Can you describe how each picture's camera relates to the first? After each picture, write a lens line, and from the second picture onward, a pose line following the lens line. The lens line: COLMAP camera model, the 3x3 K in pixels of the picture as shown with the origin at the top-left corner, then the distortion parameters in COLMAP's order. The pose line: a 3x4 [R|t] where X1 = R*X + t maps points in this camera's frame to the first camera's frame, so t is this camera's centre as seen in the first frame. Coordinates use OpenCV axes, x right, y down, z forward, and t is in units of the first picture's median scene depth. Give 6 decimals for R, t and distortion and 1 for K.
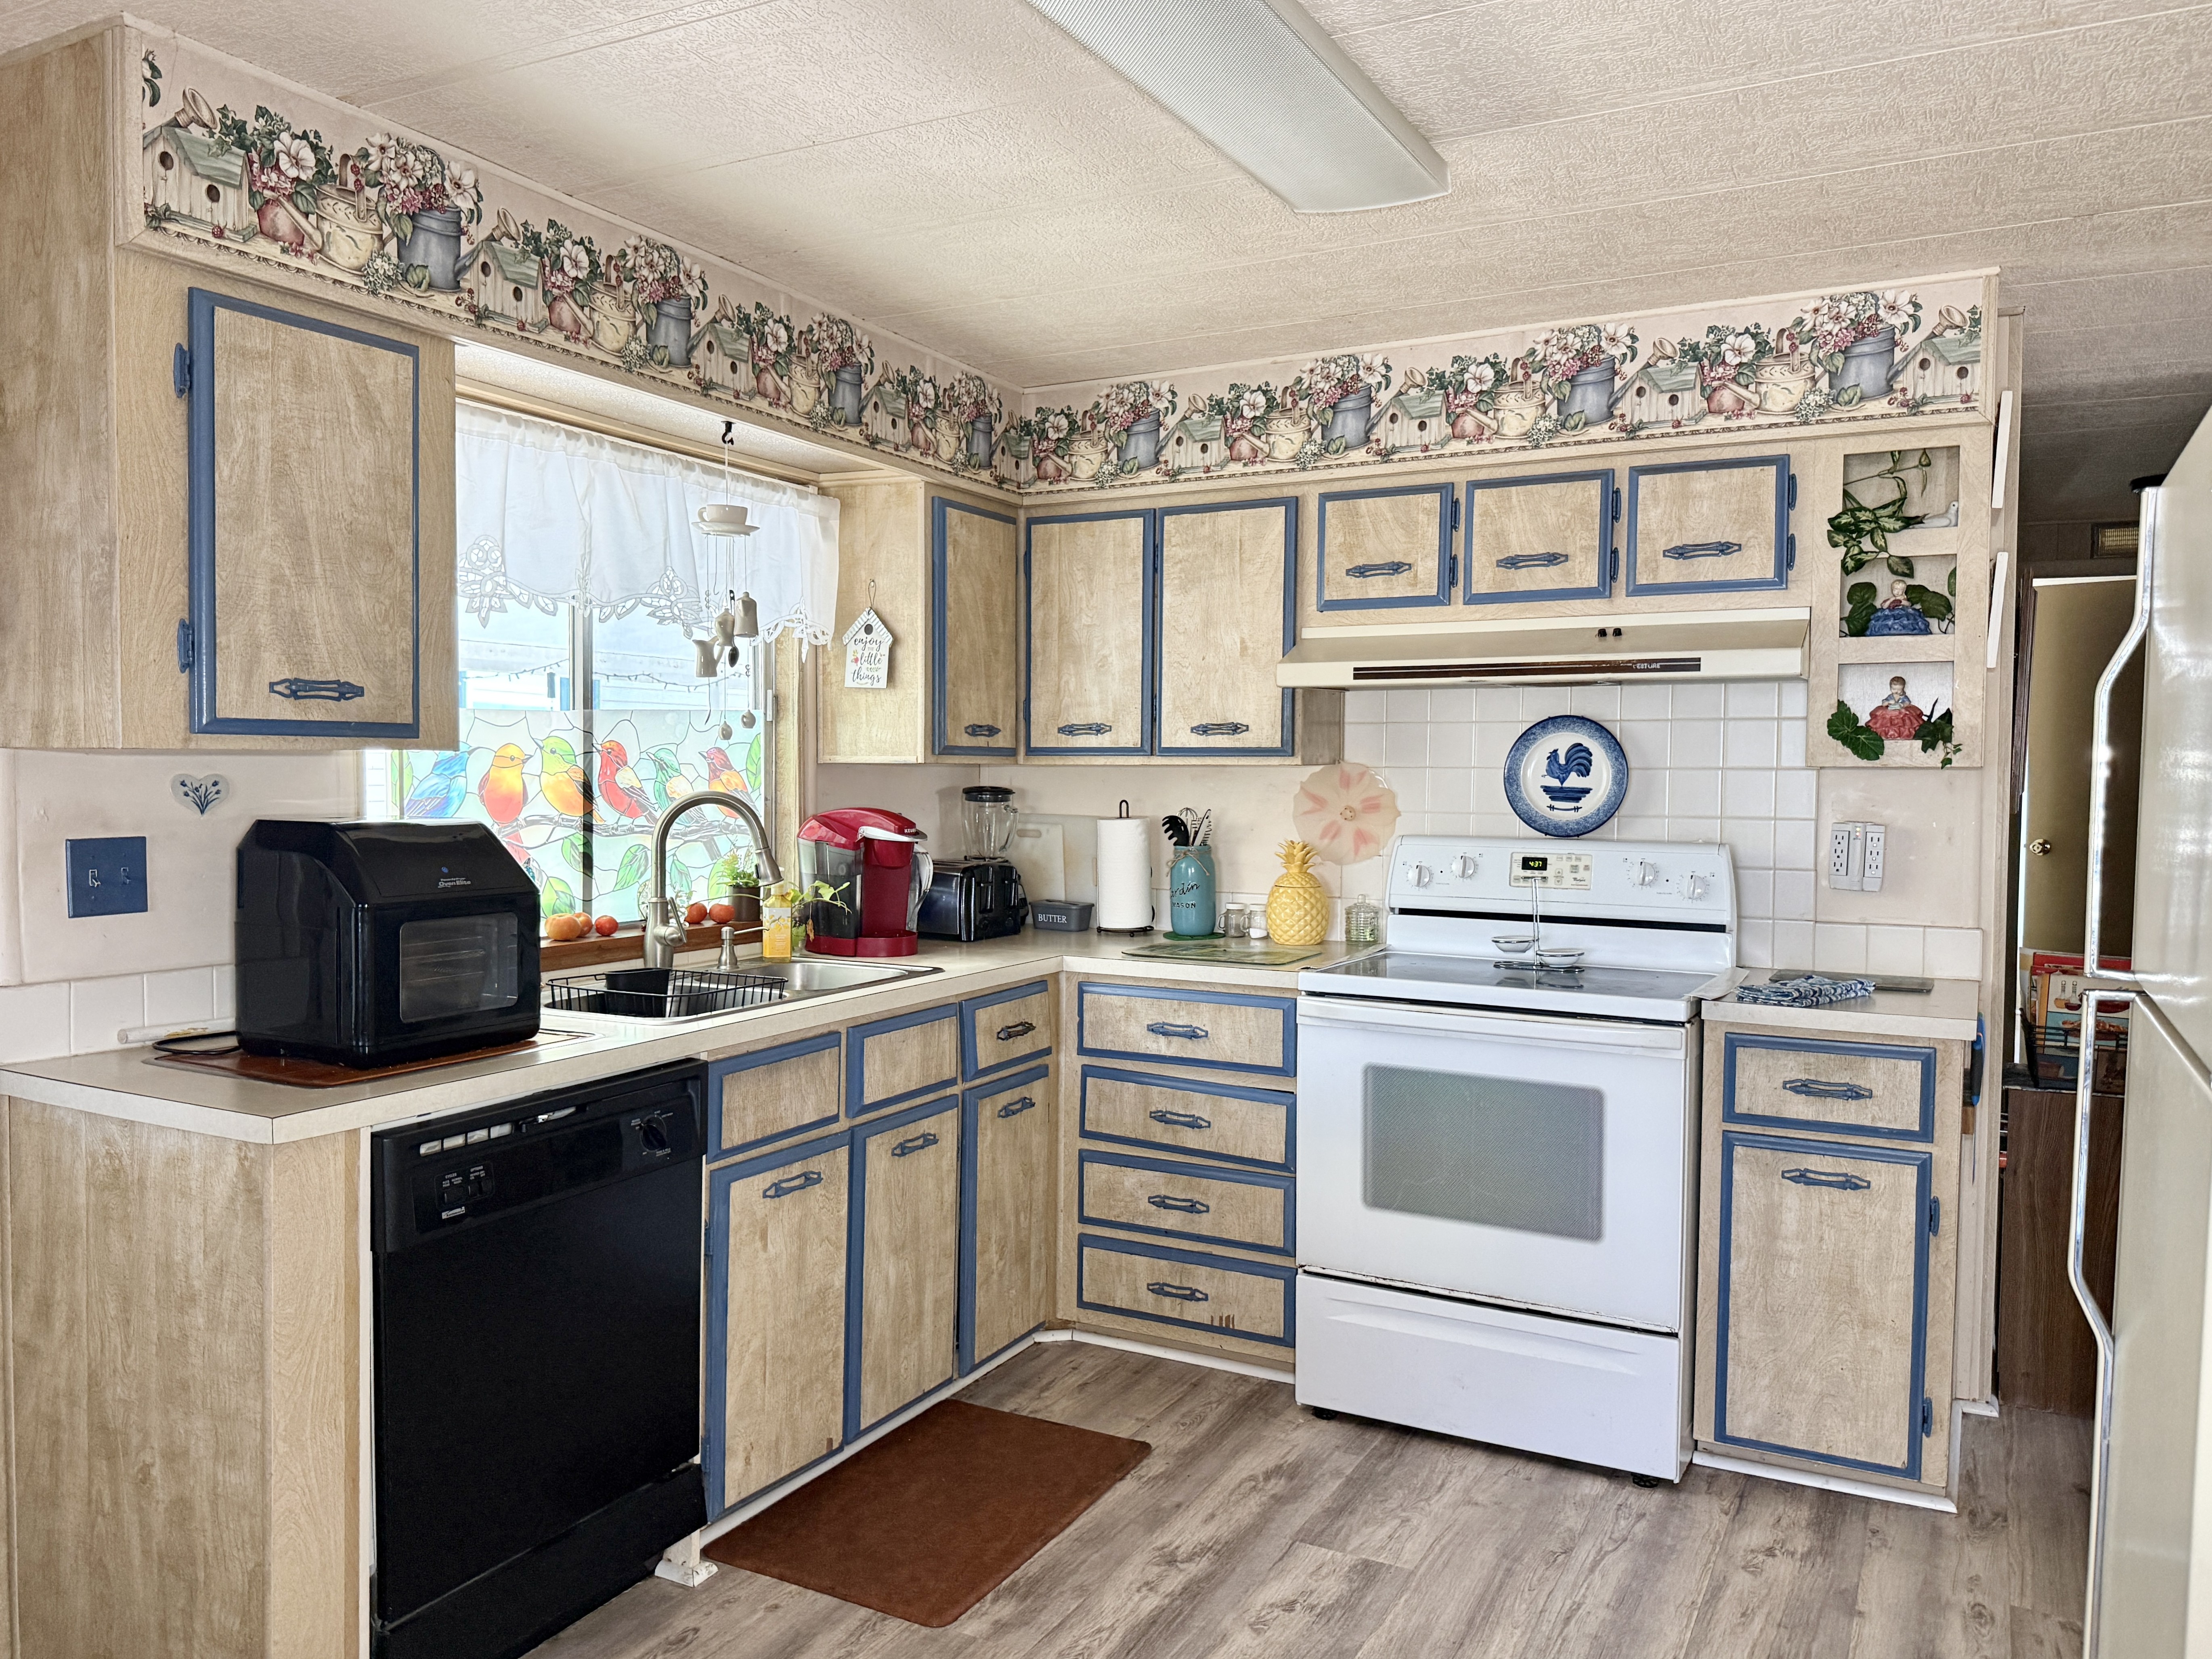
lens RADIAL K [[1613.7, 0, 1106.0], [0, 1613.7, 829.5], [0, 0, 1]] dist [0.057041, -0.145751]
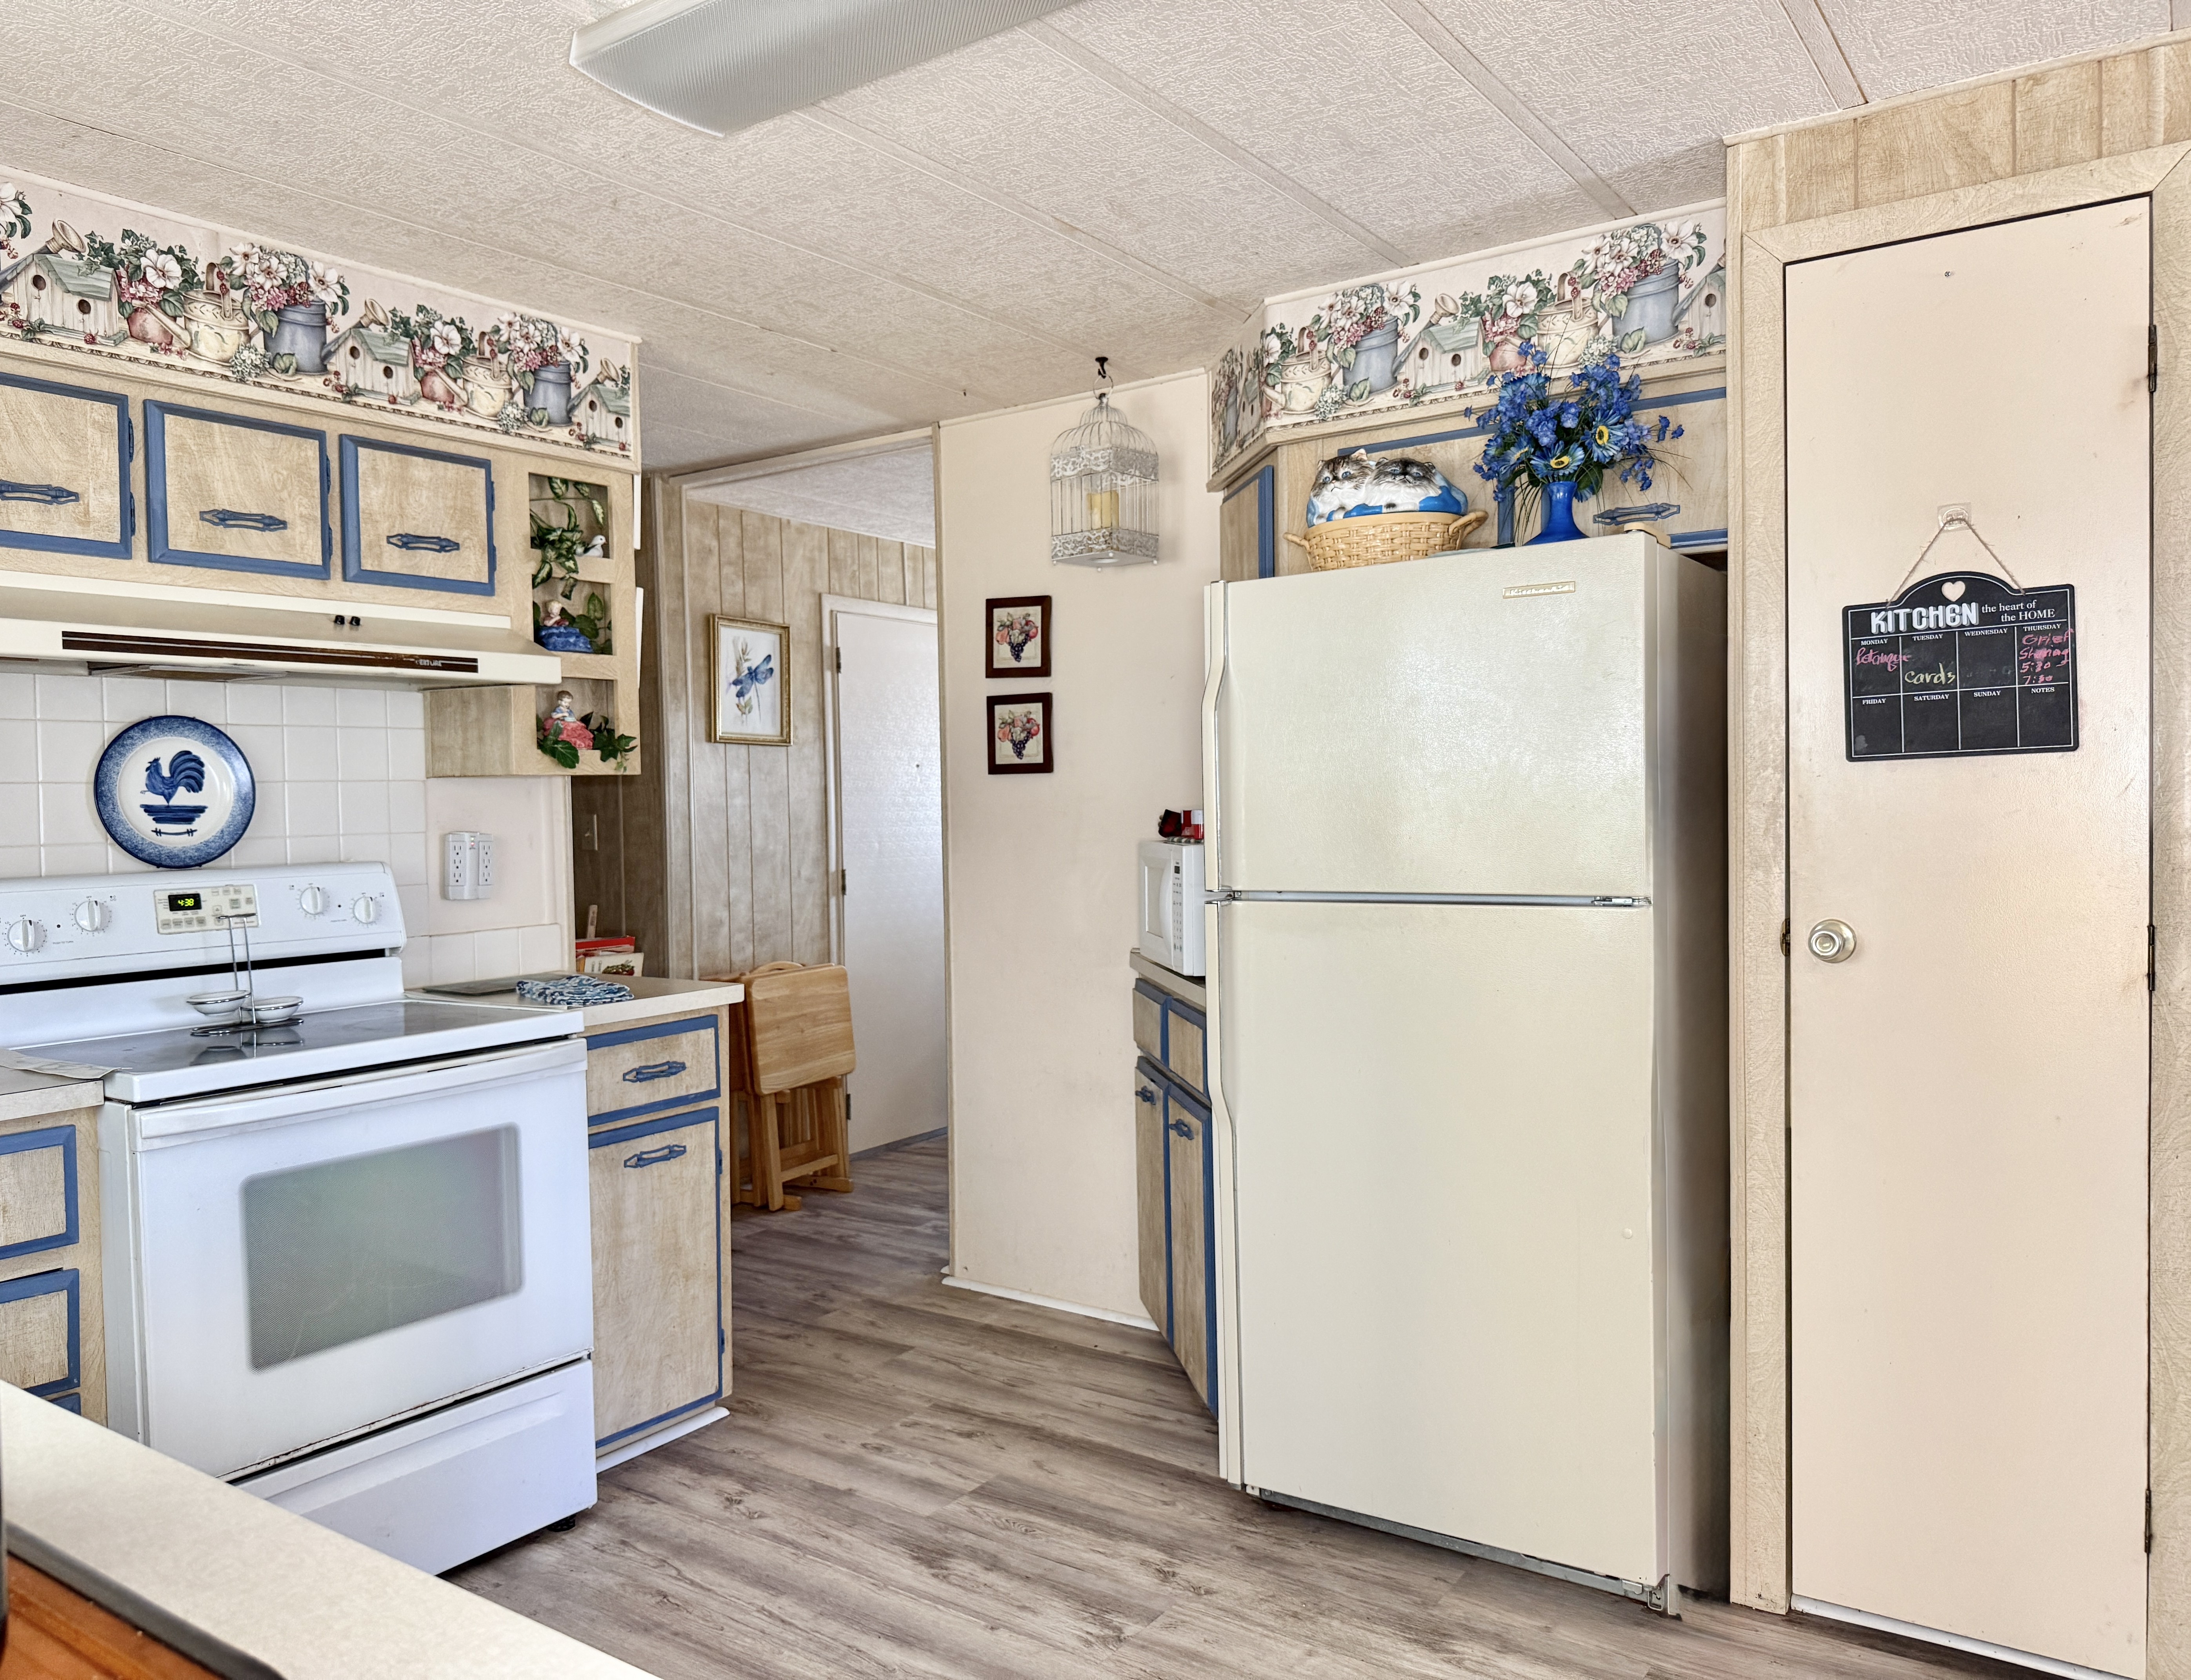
lens RADIAL K [[1565.1, 0, 1095.5], [0, 1565.1, 840.0], [0, 0, 1]] dist [0.004408, -0.030624]
pose [[0.110473, -0.038519, 0.993132, -0.482083], [0.060834, 0.997637, 0.031926, -0.007109], [-0.992016, 0.056890, 0.112555, 0.519318]]
